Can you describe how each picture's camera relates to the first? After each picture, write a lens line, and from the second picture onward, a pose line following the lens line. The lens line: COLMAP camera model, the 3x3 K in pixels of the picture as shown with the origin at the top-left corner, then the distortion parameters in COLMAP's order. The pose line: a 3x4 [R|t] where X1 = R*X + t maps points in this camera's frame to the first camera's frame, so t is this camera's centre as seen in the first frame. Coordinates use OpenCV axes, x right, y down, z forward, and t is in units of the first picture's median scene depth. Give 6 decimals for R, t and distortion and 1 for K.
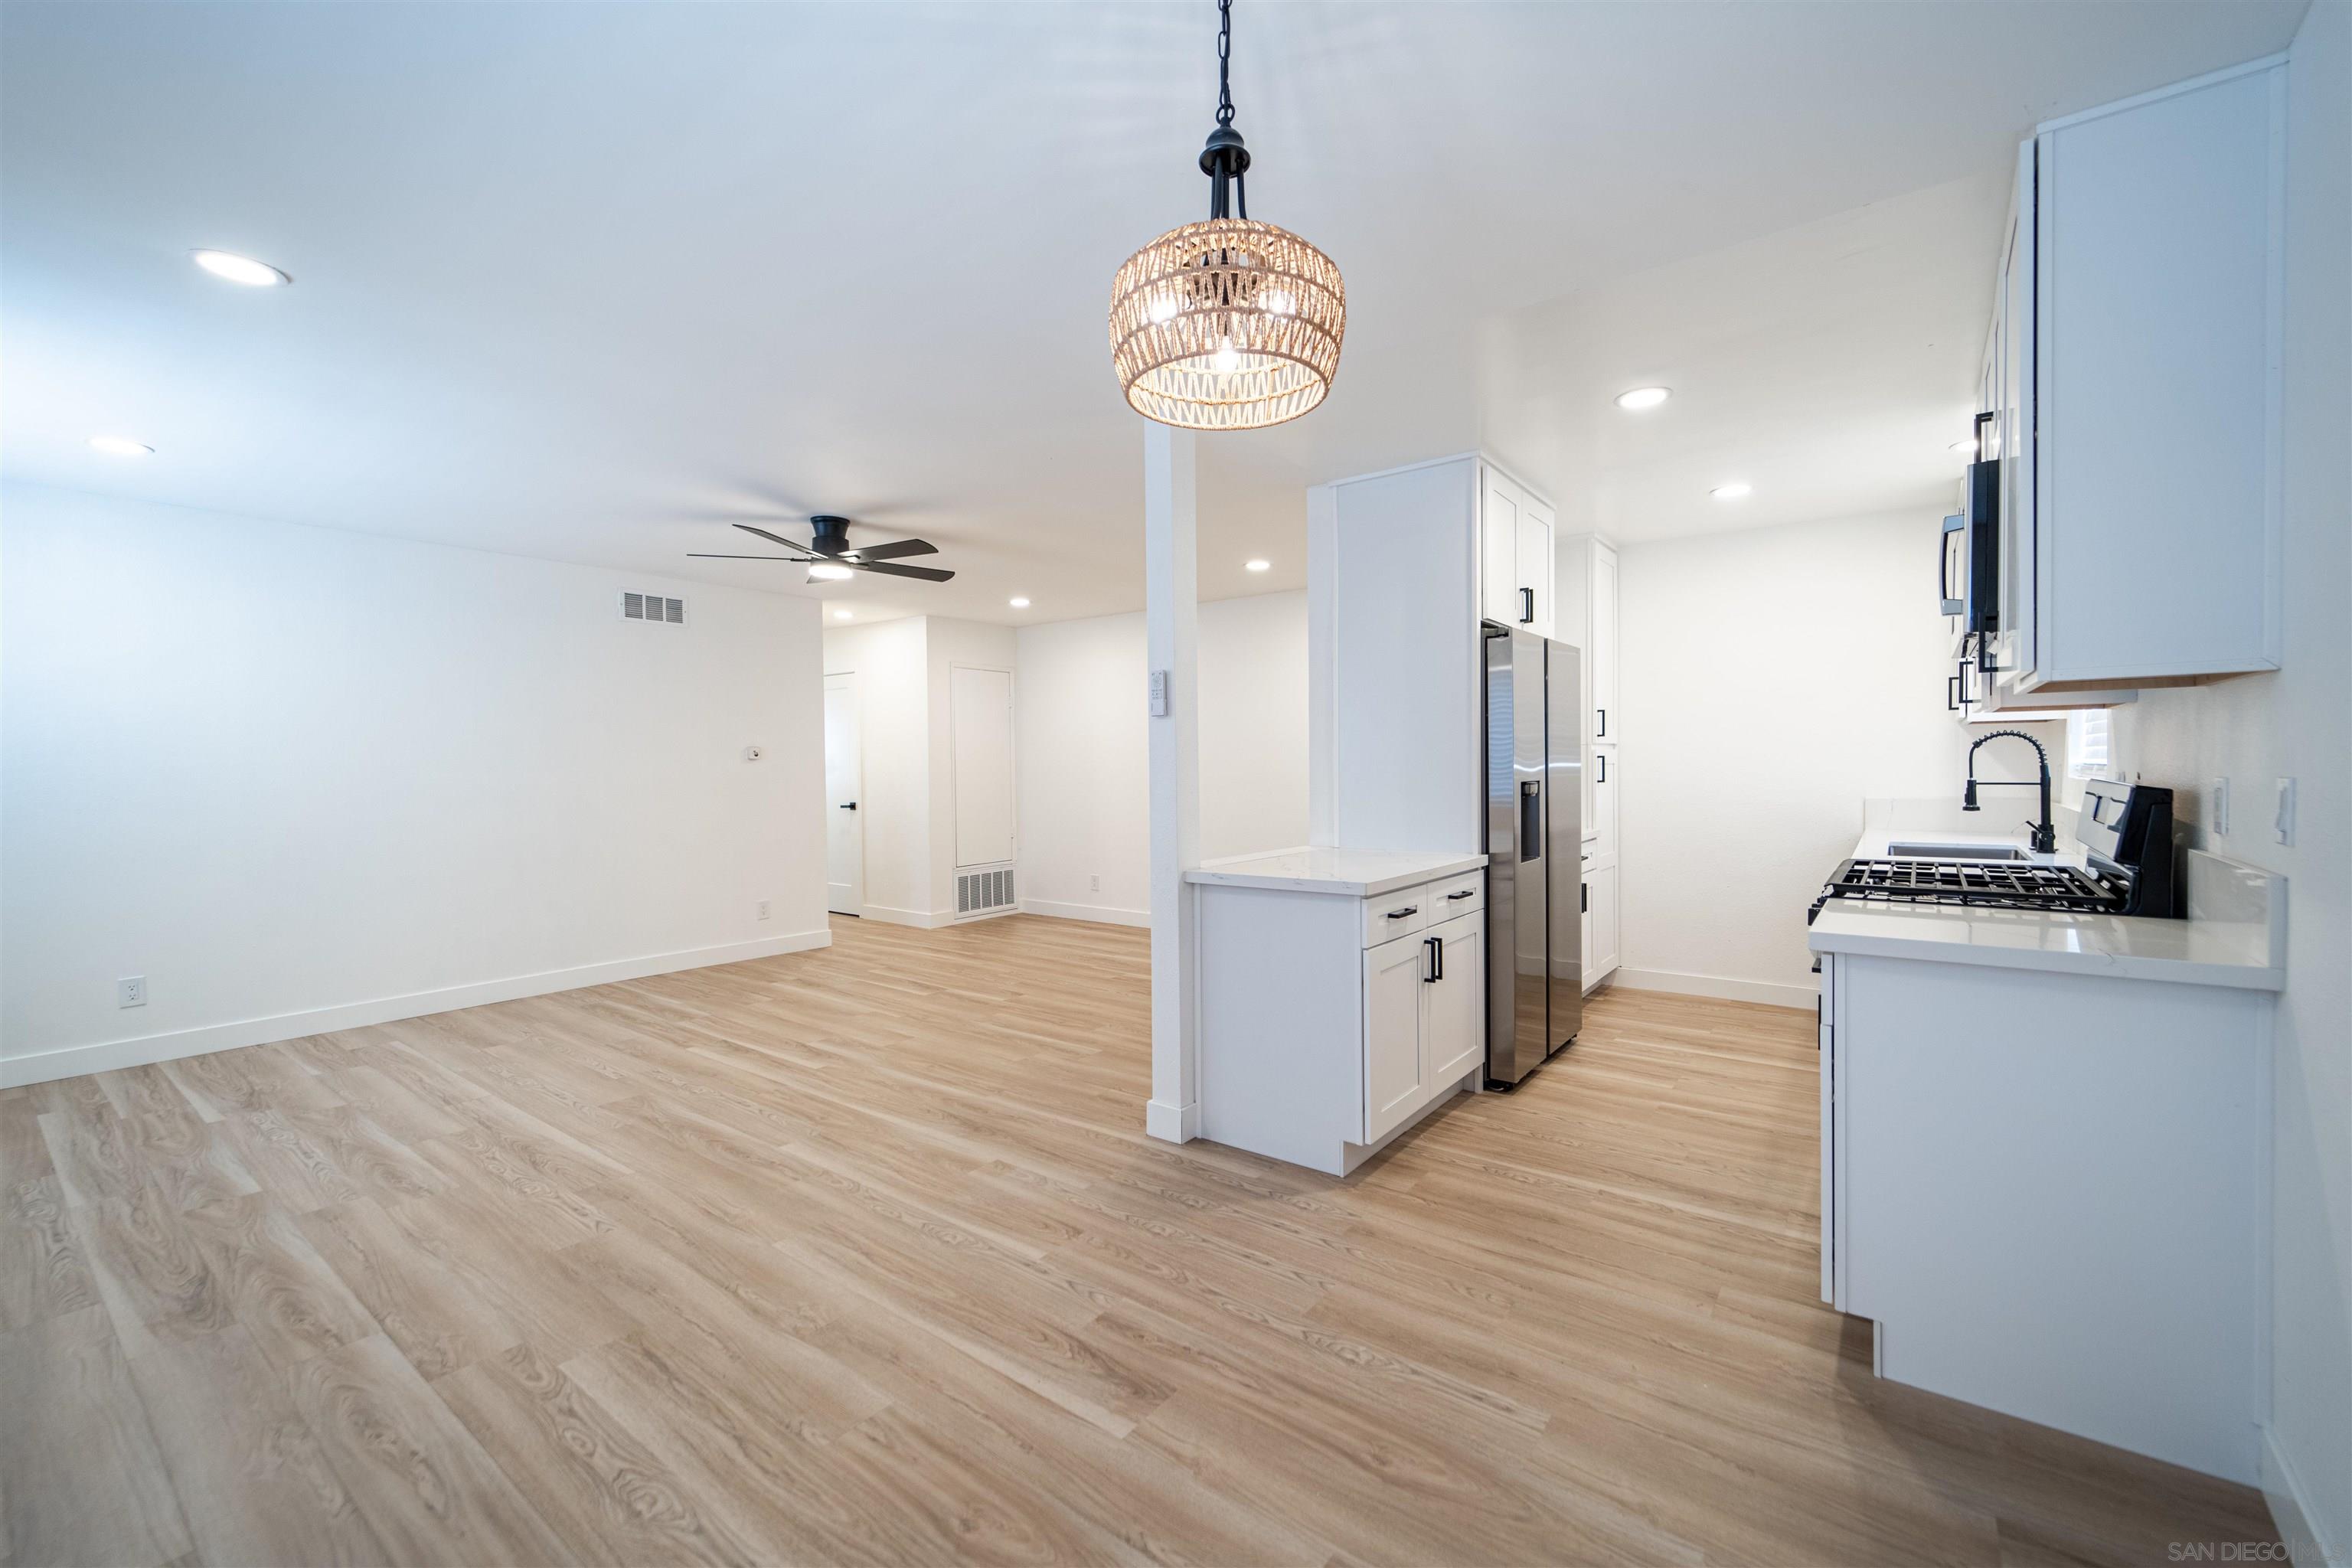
lens RADIAL K [[952.2, 0, 1176.0], [0, 952.2, 784.0], [0, 0, 1]] dist [0.001794, 0.000043]
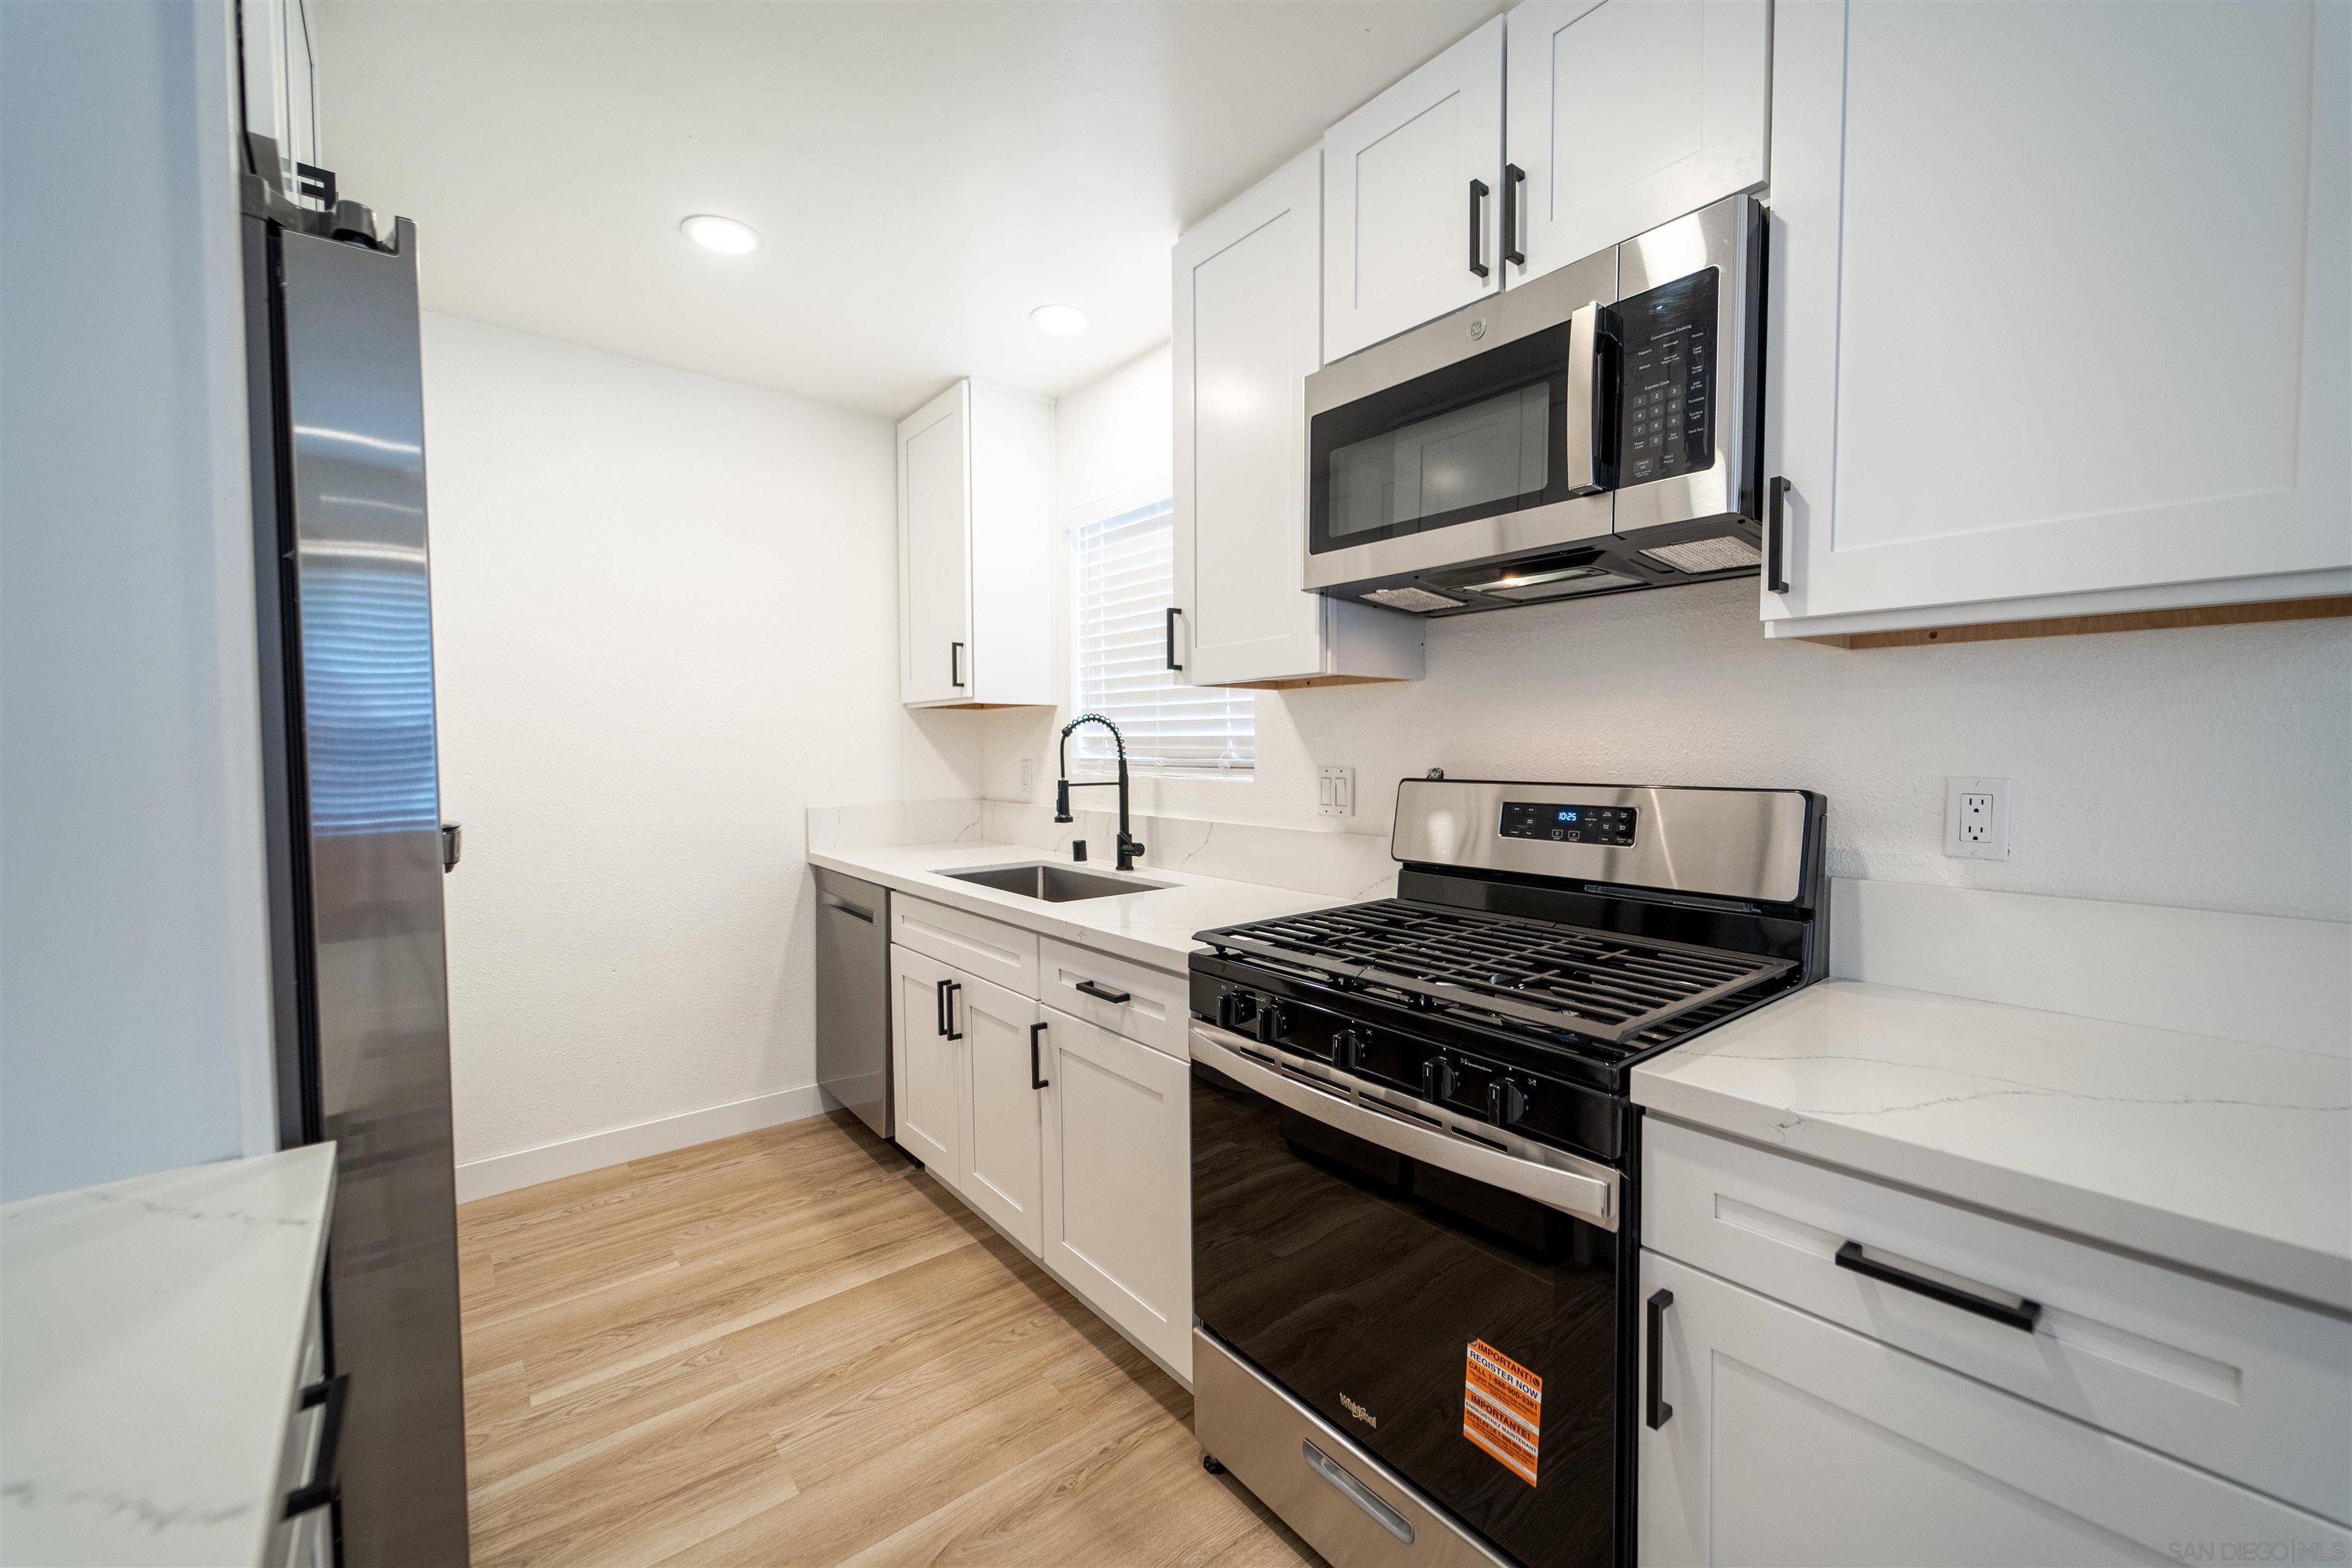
lens RADIAL K [[935.5, 0, 1181.5], [0, 935.5, 782.9], [0, 0, 1]] dist [0.001298, -0.000185]
pose [[0.226164, -0.024131, 0.973790, 0.206618], [0.017828, 0.999628, 0.020631, -0.021652], [-0.973926, 0.012694, 0.226511, 1.025987]]
